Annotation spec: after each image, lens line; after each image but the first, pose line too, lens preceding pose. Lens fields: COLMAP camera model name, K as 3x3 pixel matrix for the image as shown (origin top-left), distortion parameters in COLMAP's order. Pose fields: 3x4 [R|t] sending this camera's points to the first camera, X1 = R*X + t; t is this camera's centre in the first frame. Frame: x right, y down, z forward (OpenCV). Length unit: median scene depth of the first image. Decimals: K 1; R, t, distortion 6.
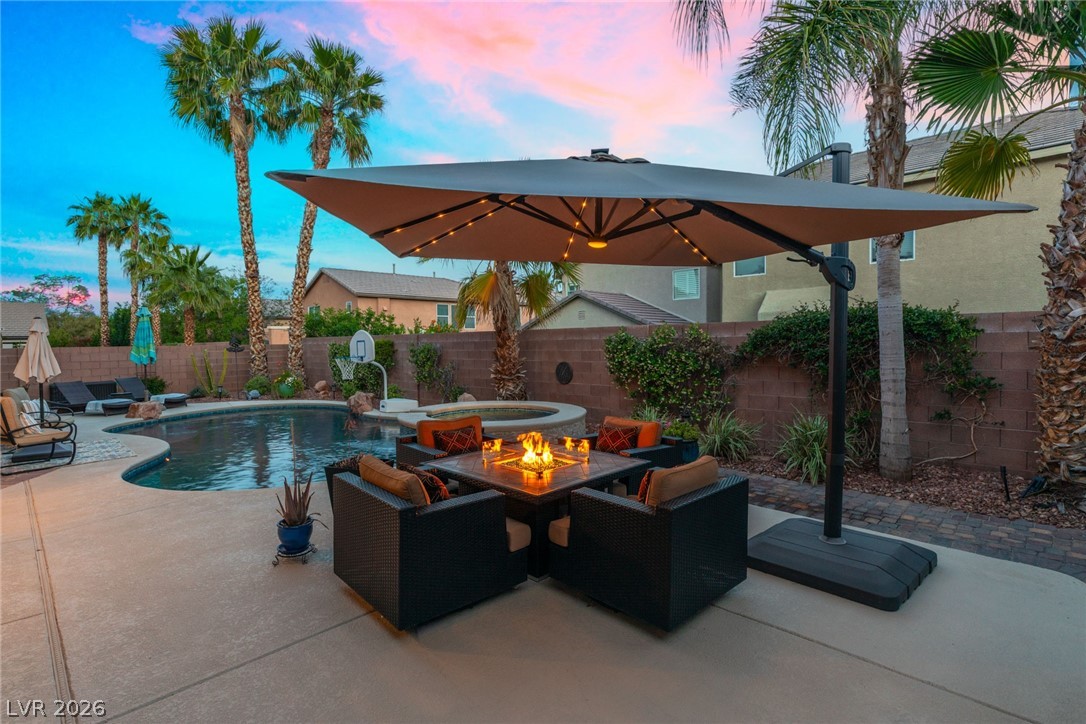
lens RADIAL K [[526.5, 0, 541.7], [0, 526.5, 357.1], [0, 0, 1]] dist [-0.004897, 0.000883]
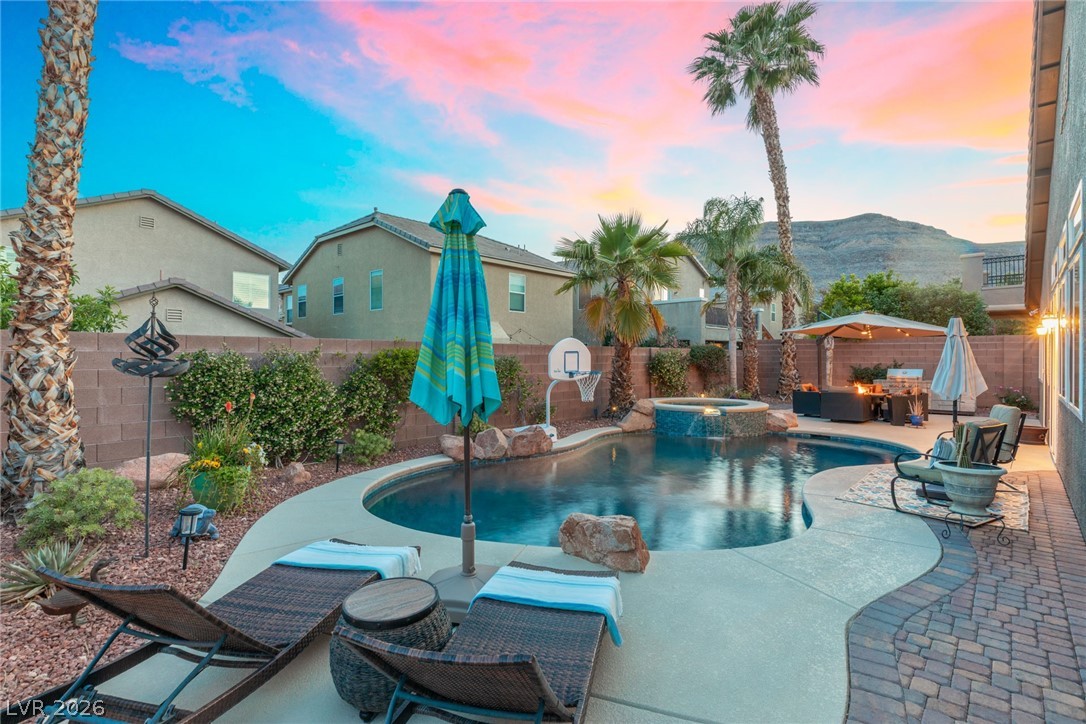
lens RADIAL K [[526.5, 0, 541.7], [0, 526.5, 357.1], [0, 0, 1]] dist [-0.004897, 0.000883]
pose [[-0.037714, 0.013338, 0.999200, -0.903086], [0.027255, 0.999553, -0.012314, -0.011518], [-0.998917, 0.026769, -0.038061, 0.864151]]
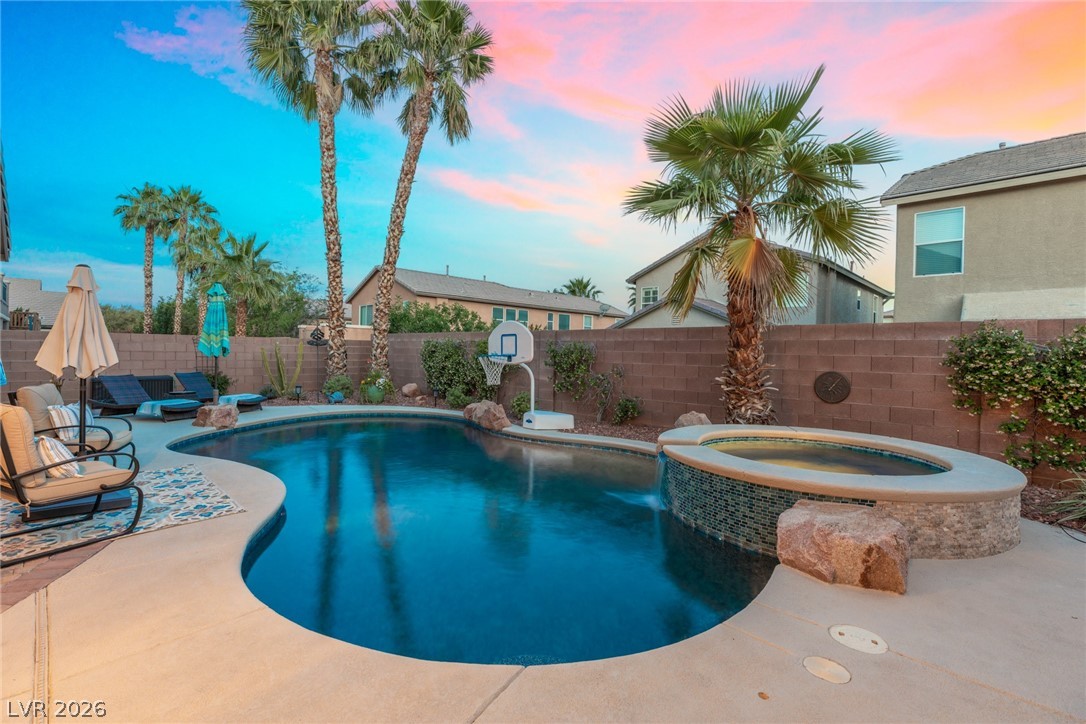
lens RADIAL K [[481.1, 0, 542.4], [0, 481.1, 356.8], [0, 0, 1]] dist [0.003756, 0.000569]
pose [[0.999428, 0.033782, 0.001312, -0.237735], [-0.033754, 0.999276, -0.017580, 0.009504], [-0.001905, 0.017526, 0.999845, 0.246240]]
